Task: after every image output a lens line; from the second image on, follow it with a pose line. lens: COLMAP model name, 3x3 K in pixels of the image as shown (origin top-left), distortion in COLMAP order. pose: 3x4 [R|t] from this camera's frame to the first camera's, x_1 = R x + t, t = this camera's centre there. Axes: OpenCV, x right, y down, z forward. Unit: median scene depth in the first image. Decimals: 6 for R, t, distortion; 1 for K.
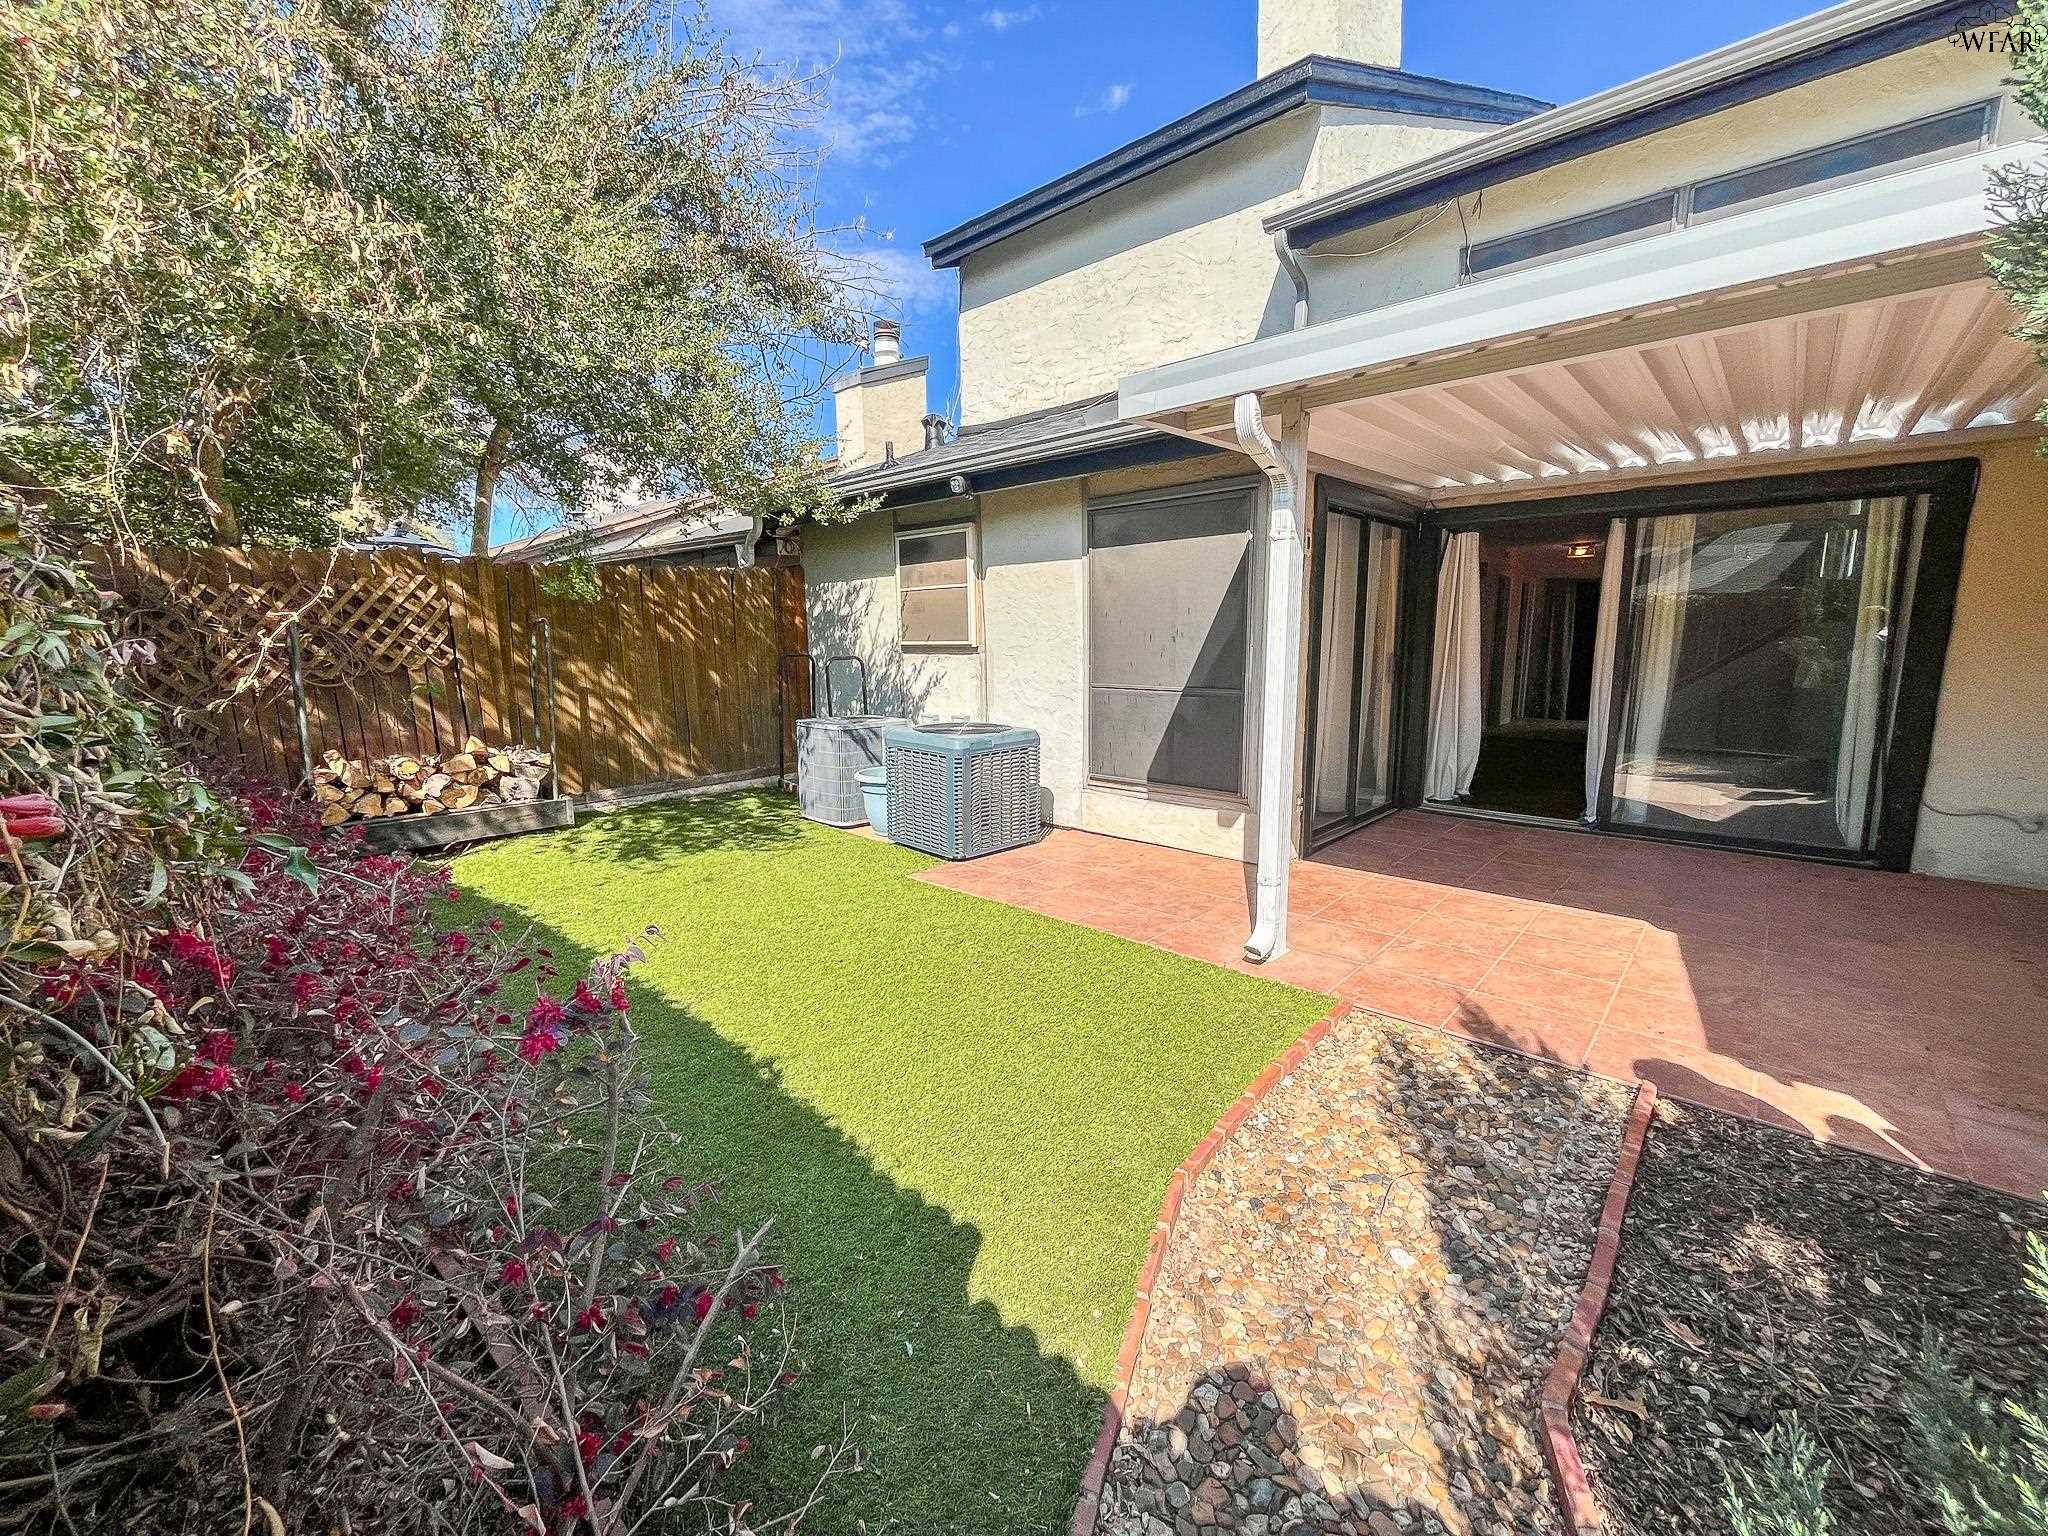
lens RADIAL K [[831.4, 0, 1020.9], [0, 831.4, 765.2], [0, 0, 1]] dist [-0.001369, -0.000253]
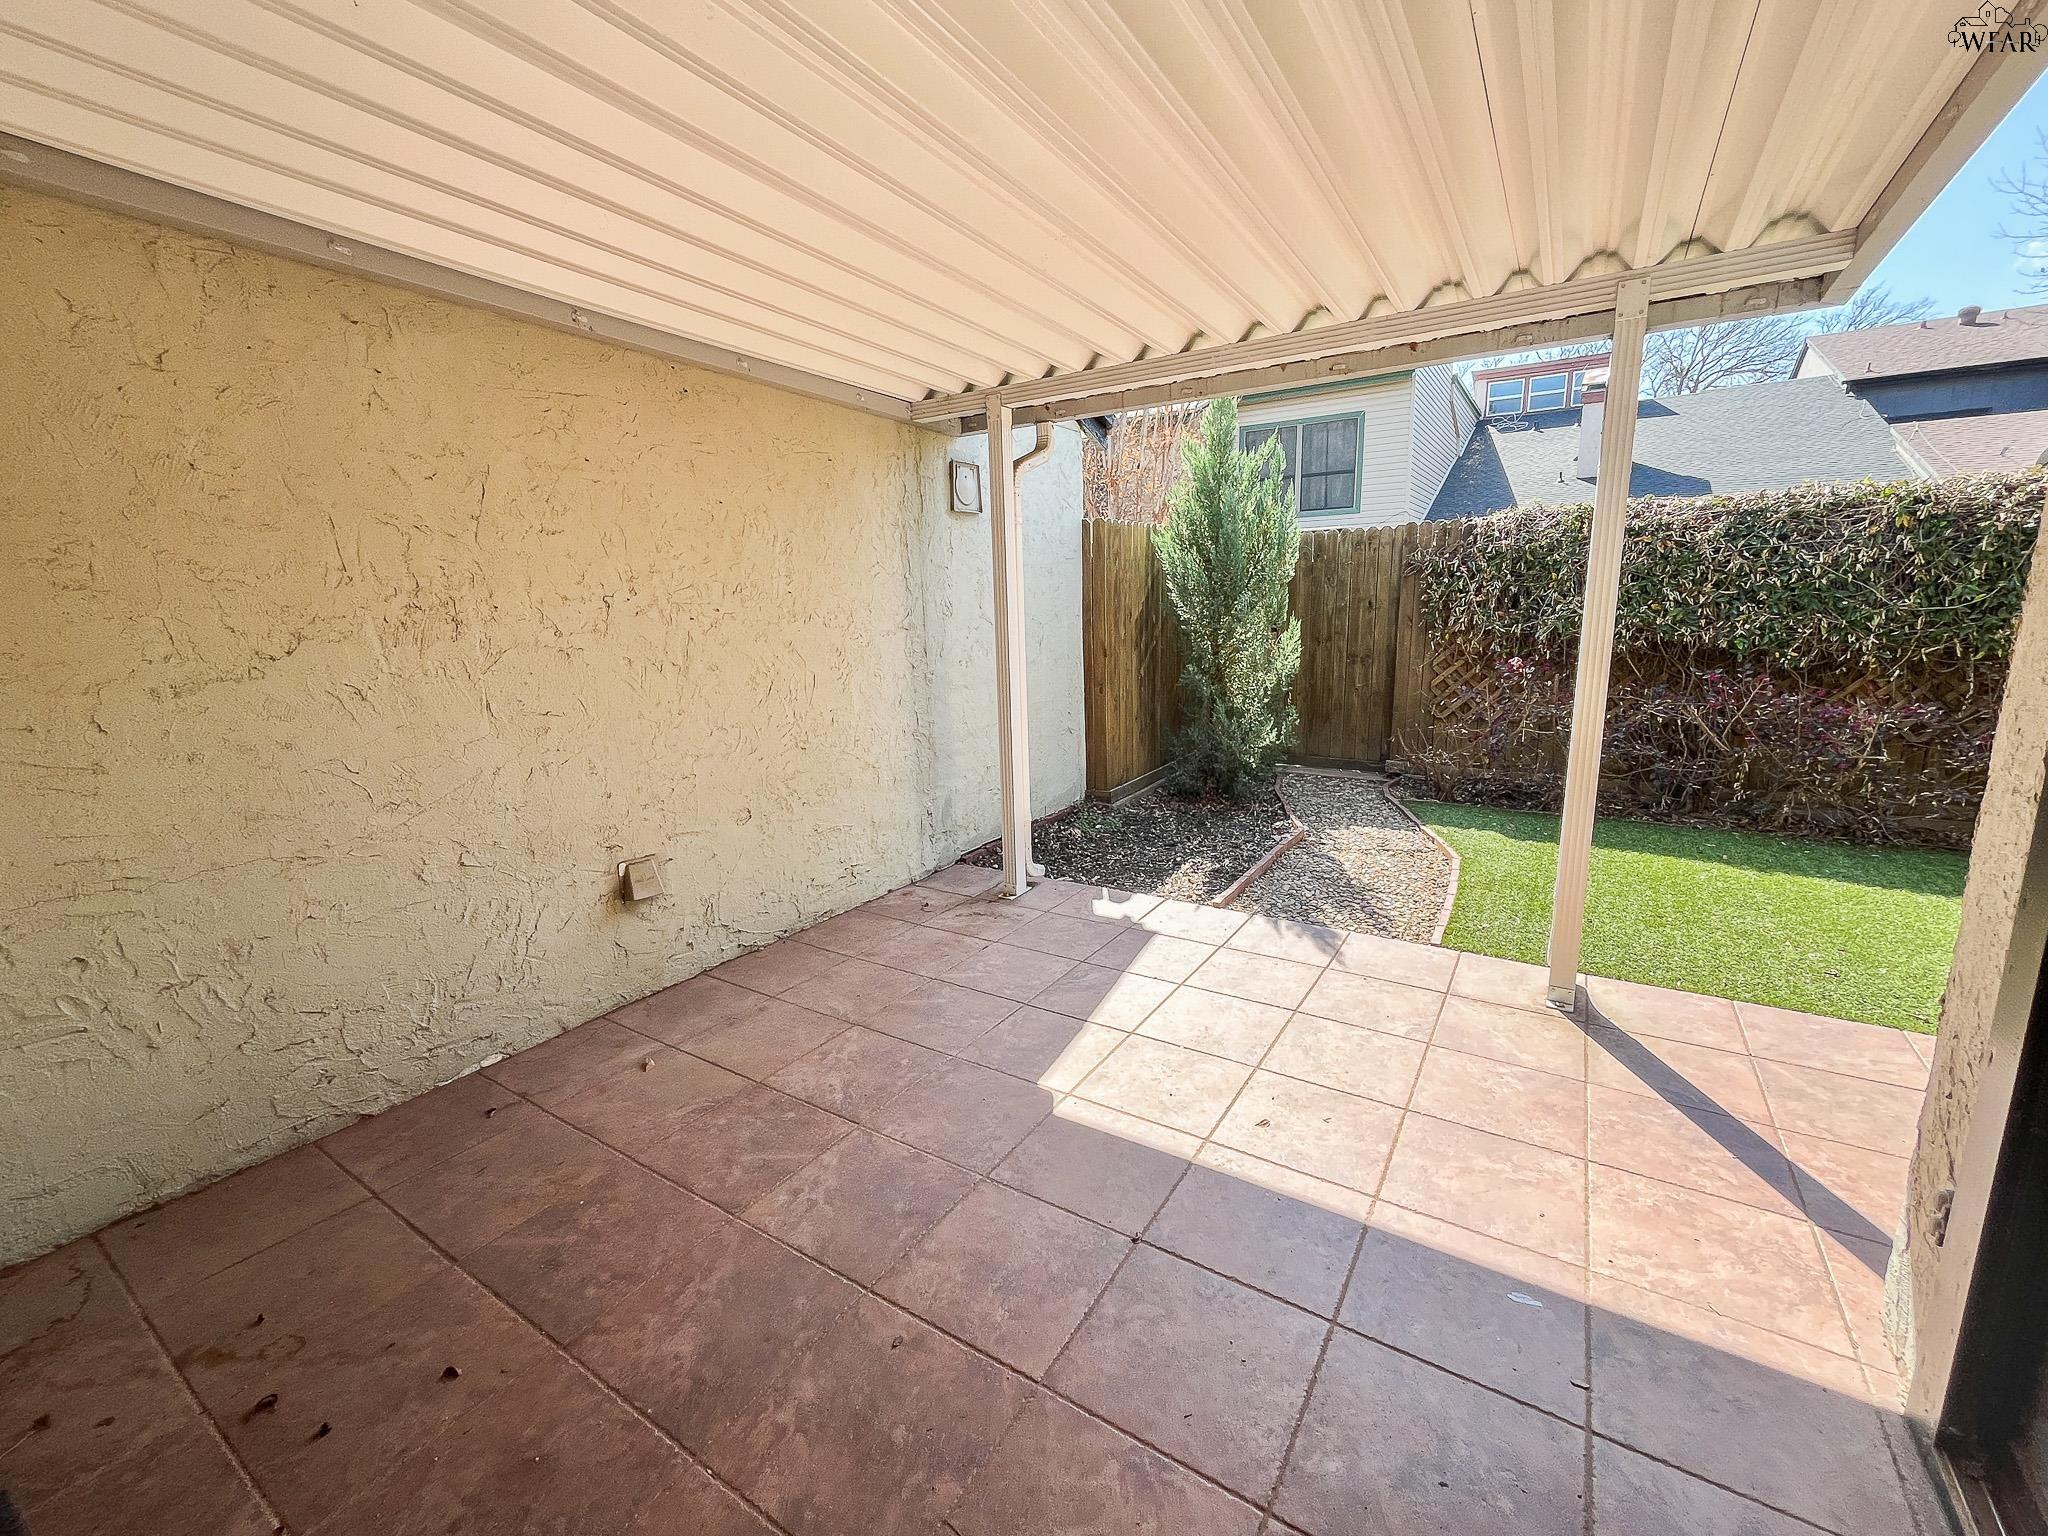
lens RADIAL K [[831.4, 0, 1020.9], [0, 831.4, 765.2], [0, 0, 1]] dist [-0.001369, -0.000253]
pose [[-0.987394, 0.065447, -0.144120, 0.615333], [0.013340, 0.941684, 0.336234, -0.176543], [0.157721, 0.330072, -0.930686, 1.067416]]
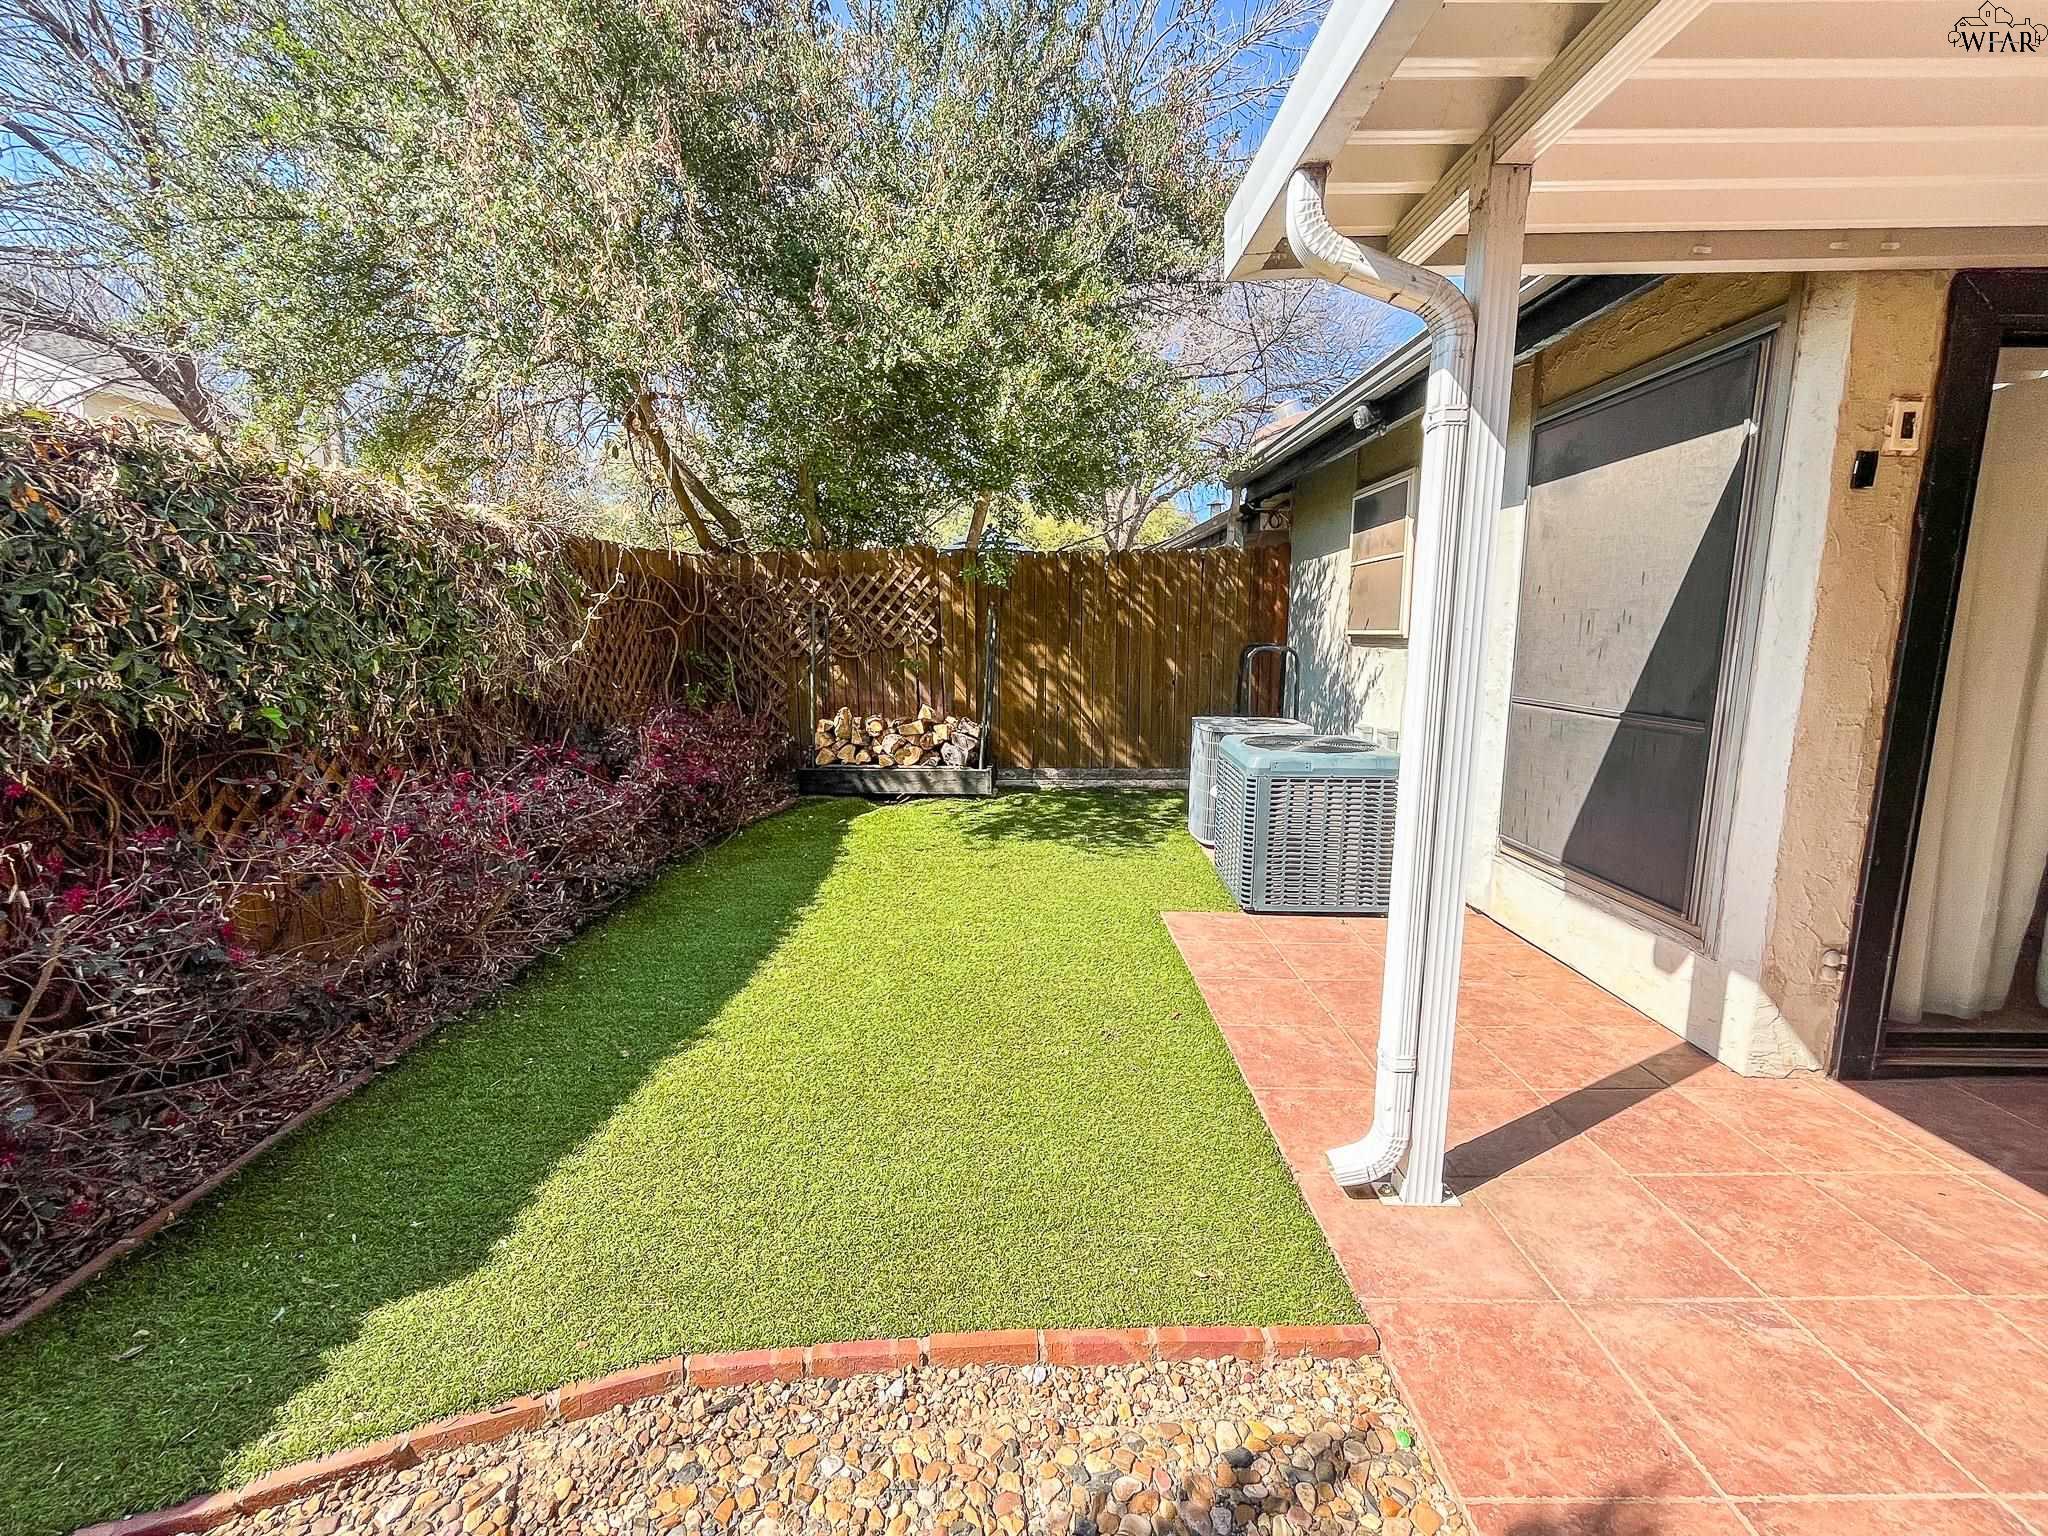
lens RADIAL K [[888.7, 0, 1030.4], [0, 888.7, 767.4], [0, 0, 1]] dist [-0.001697, -0.000309]
pose [[0.676959, 0.125674, -0.725212, 0.343333], [-0.126108, 0.990549, 0.053938, -0.034406], [0.725137, 0.054941, 0.686409, 0.262942]]
